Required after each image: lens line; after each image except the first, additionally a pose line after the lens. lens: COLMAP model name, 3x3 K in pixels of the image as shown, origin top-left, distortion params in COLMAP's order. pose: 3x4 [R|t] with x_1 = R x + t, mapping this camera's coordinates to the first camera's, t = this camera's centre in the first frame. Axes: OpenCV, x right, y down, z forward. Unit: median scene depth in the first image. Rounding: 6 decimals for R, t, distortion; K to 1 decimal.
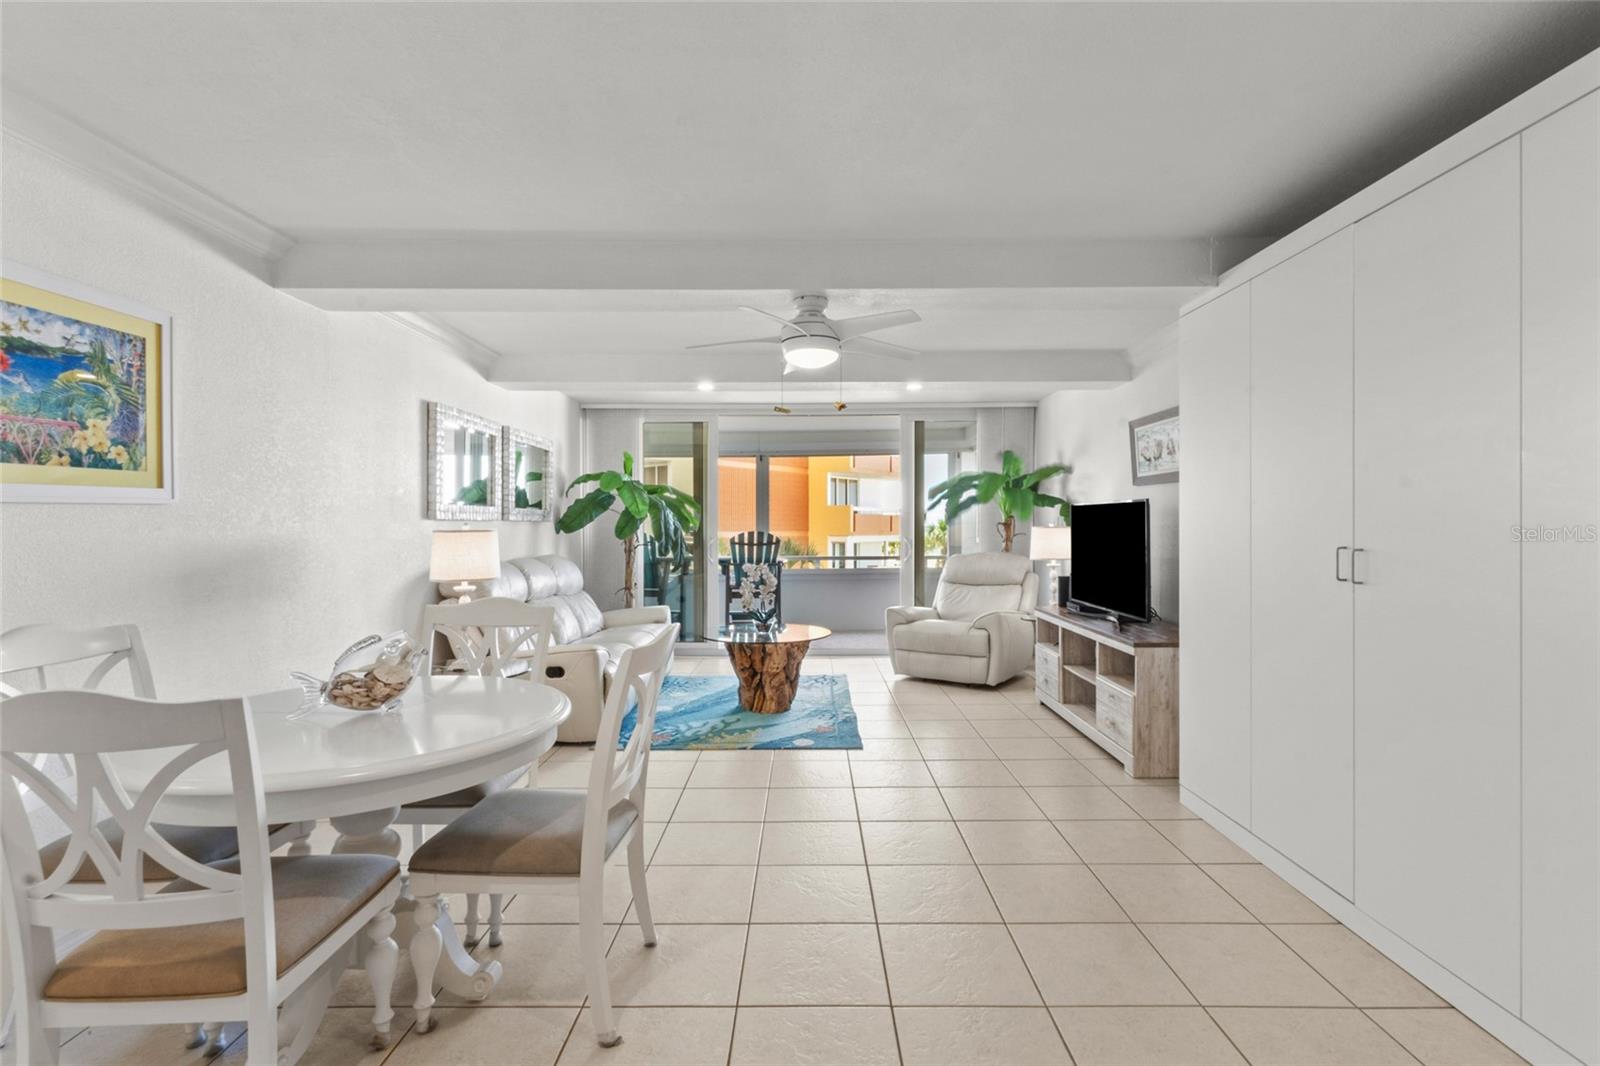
lens RADIAL K [[744.1, 0, 804.4], [0, 744.1, 530.8], [0, 0, 1]] dist [0.003316, 0.000476]
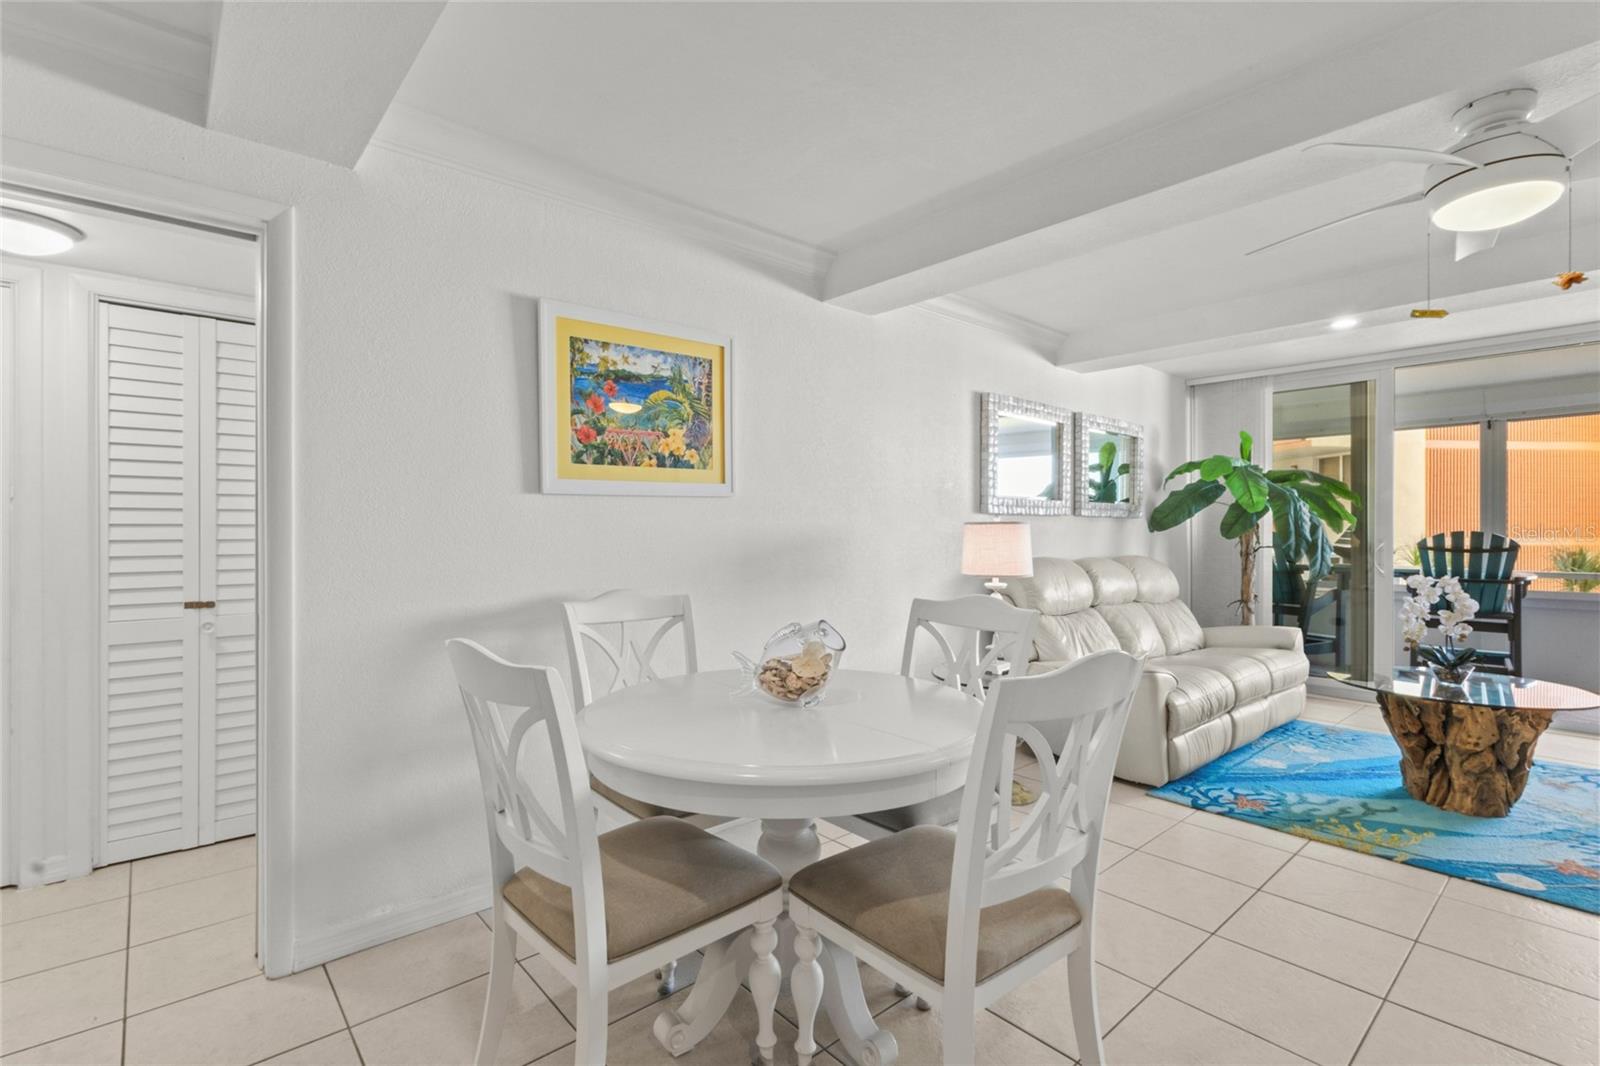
lens RADIAL K [[734.5, 0, 796.9], [0, 734.5, 530.7], [0, 0, 1]] dist [0.003997, 0.001128]
pose [[0.662543, 0.003385, -0.749016, 0.049160], [-0.008088, 0.999964, -0.002635, 0.010268], [0.748980, 0.007804, 0.662546, 0.153957]]
